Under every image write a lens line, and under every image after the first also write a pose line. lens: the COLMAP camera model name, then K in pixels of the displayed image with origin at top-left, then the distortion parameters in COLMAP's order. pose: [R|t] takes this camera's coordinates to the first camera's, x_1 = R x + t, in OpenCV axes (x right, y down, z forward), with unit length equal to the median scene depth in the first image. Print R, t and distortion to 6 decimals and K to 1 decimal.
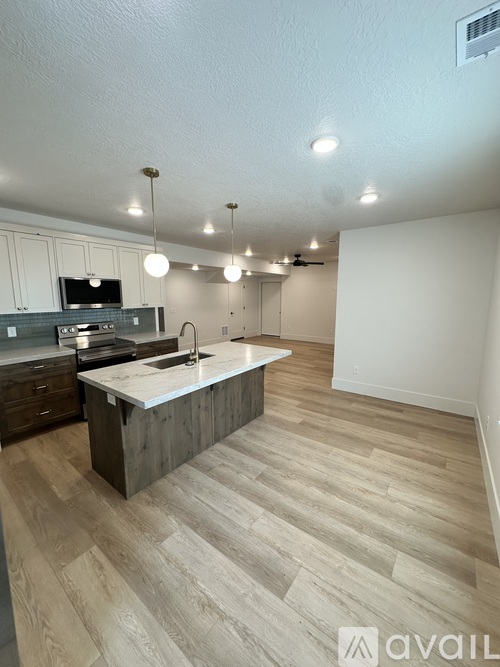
lens RADIAL K [[264.3, 0, 250.6], [0, 264.3, 333.6], [0, 0, 1]] dist [0.002390, -0.000378]
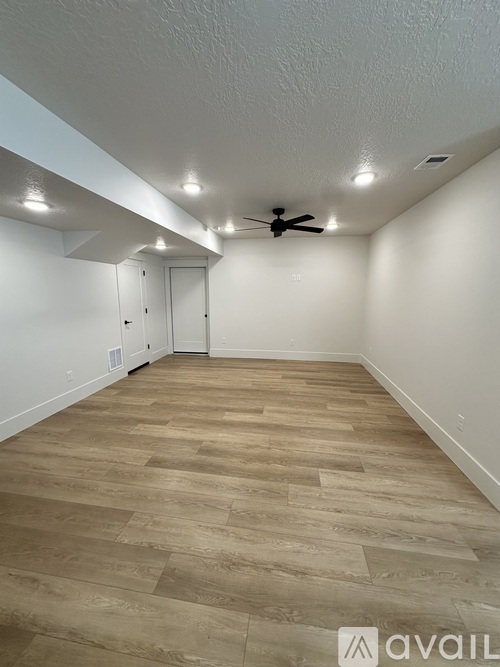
lens RADIAL K [[264.3, 0, 249.7], [0, 264.3, 337.8], [0, 0, 1]] dist [0.002390, -0.000378]
pose [[0.881227, -0.084903, 0.465006, -0.111424], [0.068539, 0.996291, 0.052020, -0.062533], [-0.467698, -0.013970, 0.883778, 0.461621]]
